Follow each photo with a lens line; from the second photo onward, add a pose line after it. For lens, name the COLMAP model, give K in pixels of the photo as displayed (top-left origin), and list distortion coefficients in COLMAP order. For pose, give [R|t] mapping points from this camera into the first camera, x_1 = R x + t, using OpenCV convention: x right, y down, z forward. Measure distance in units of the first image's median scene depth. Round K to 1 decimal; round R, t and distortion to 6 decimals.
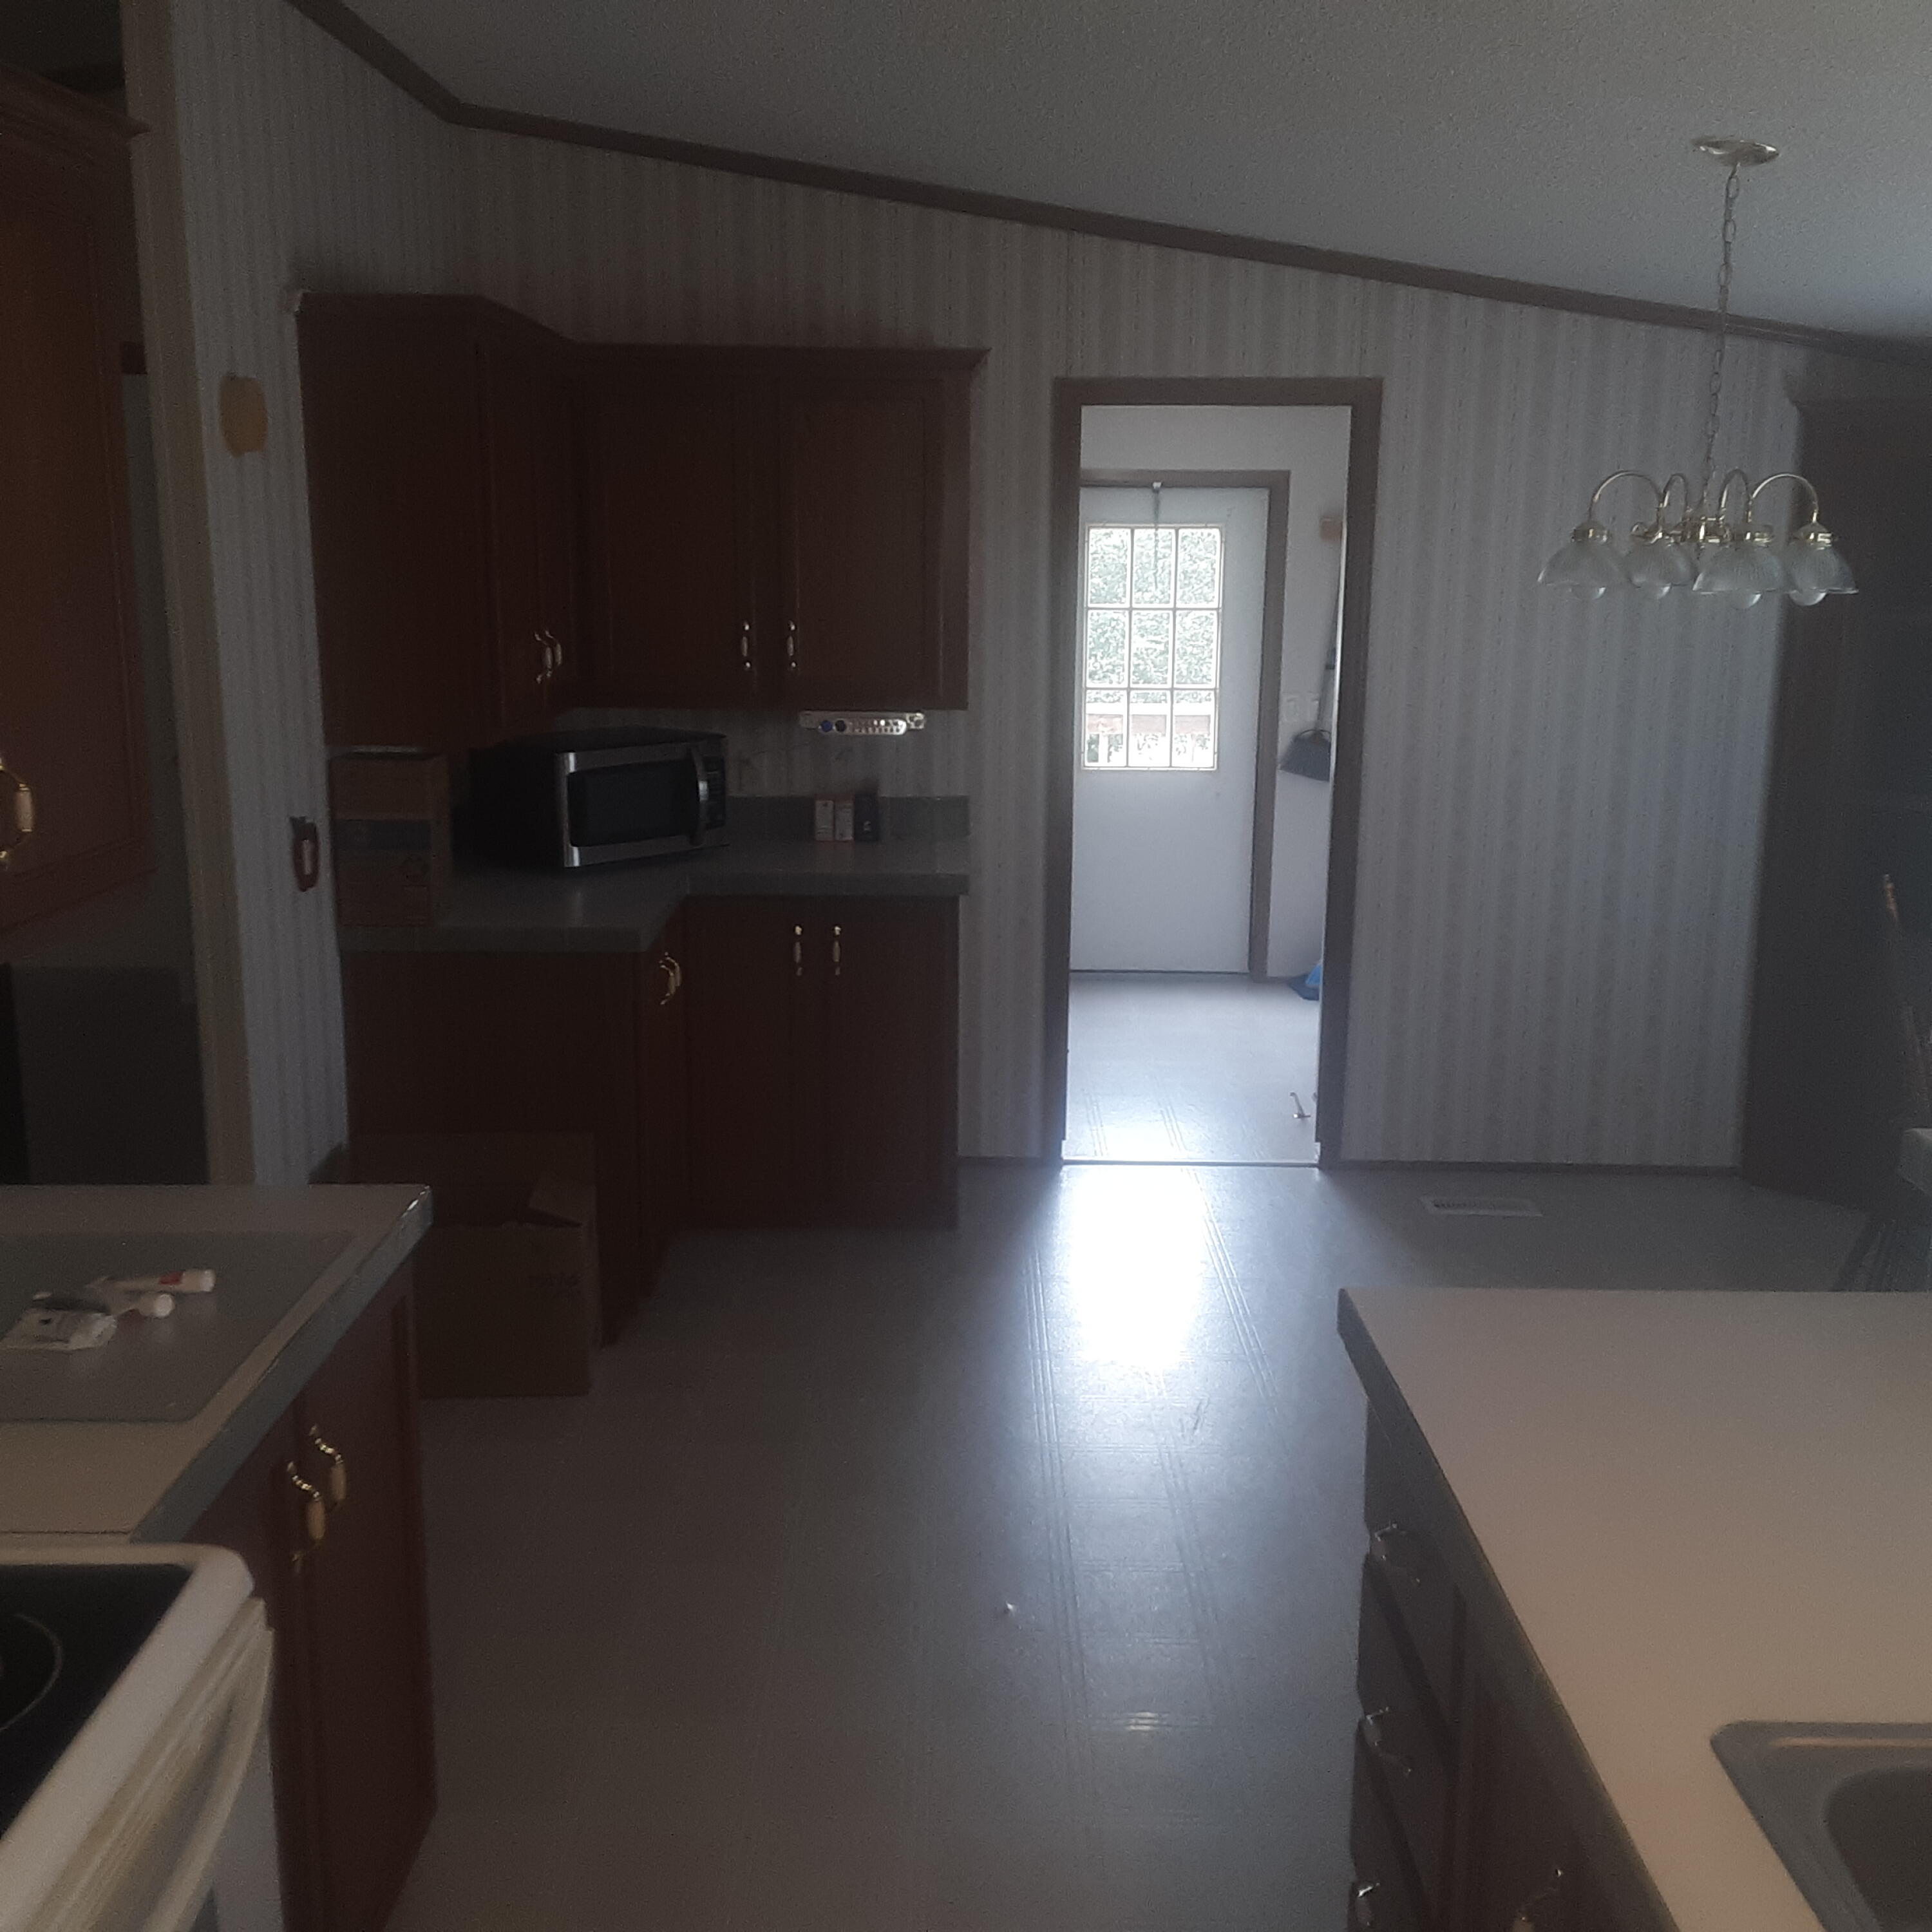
lens RADIAL K [[2039.1, 0, 962.4], [0, 2039.1, 966.3], [0, 0, 1]] dist [0.131171, -0.228171]
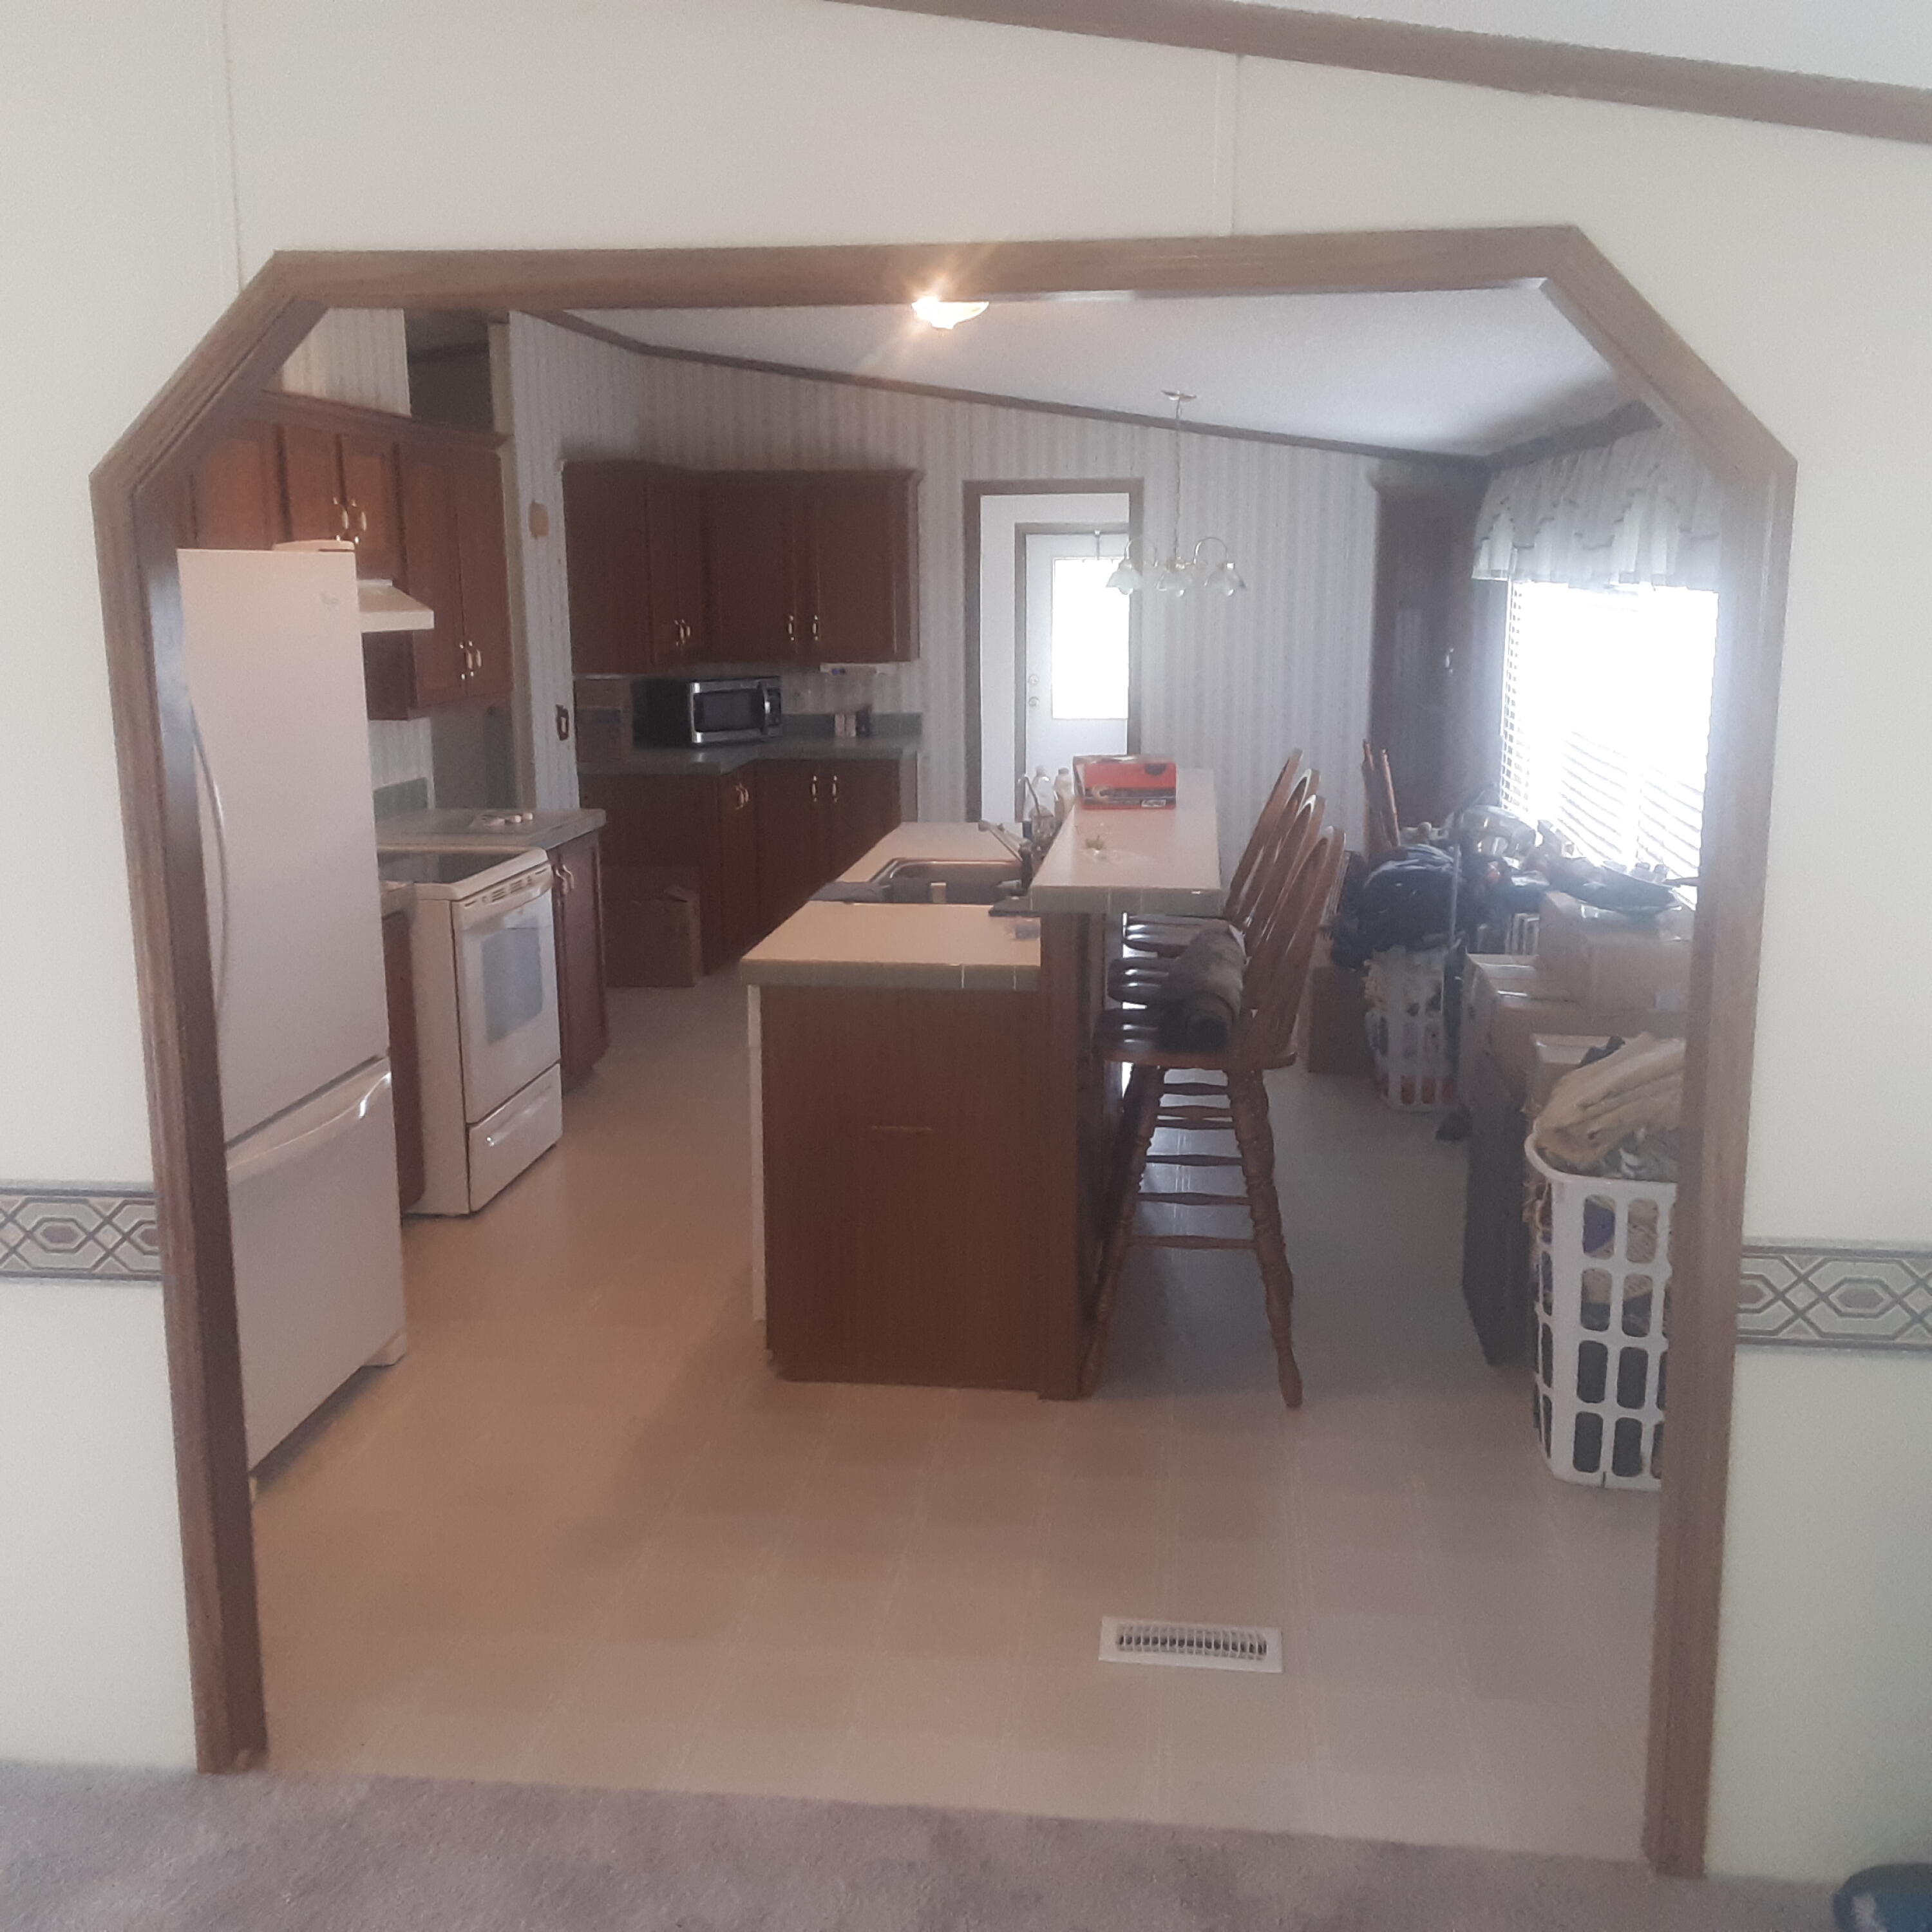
lens RADIAL K [[2039.1, 0, 962.4], [0, 2039.1, 966.3], [0, 0, 1]] dist [0.131171, -0.228171]
pose [[0.993289, 0.007788, -0.115392, 0.264299], [-0.009306, 0.999877, -0.012619, 0.172041], [0.115280, 0.013608, 0.993240, -0.824219]]
